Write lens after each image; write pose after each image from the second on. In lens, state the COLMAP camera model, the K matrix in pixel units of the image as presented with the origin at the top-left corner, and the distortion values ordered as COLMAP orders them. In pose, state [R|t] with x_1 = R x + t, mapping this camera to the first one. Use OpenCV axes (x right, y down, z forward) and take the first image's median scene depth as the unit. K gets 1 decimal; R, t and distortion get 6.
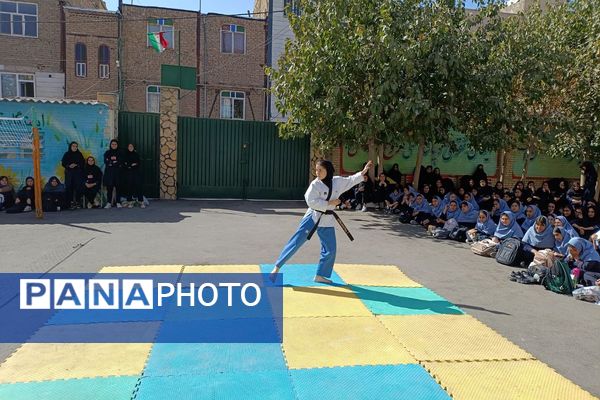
lens RADIAL K [[438.5, 0, 301.5], [0, 438.5, 196.6], [0, 0, 1]] dist [0.036664, -0.051095]
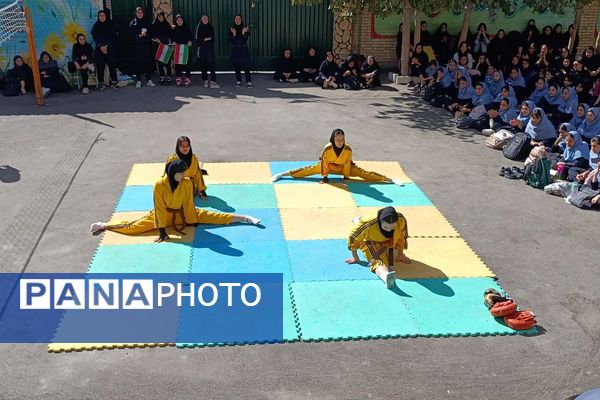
lens RADIAL K [[639.8, 0, 303.0], [0, 639.8, 204.6], [0, 0, 1]] dist [0.097442, 0.000000]
pose [[0.998149, 0.007069, -0.060396, 0.048553], [0.008923, 0.965443, 0.260463, -0.087828], [0.060150, -0.260520, 0.963593, -0.319306]]
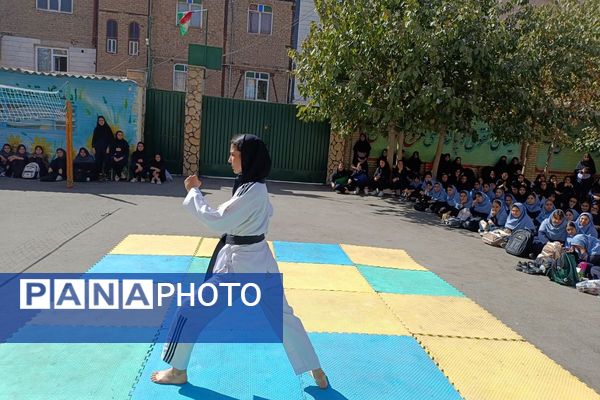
lens RADIAL K [[438.5, 0, 293.7], [0, 438.5, 201.1], [0, 0, 1]] dist [0.036664, -0.051095]
pose [[0.996755, 0.051634, -0.061756, 0.008138], [-0.048636, 0.997609, 0.049106, 0.003007], [0.064144, -0.045943, 0.996883, -0.024779]]
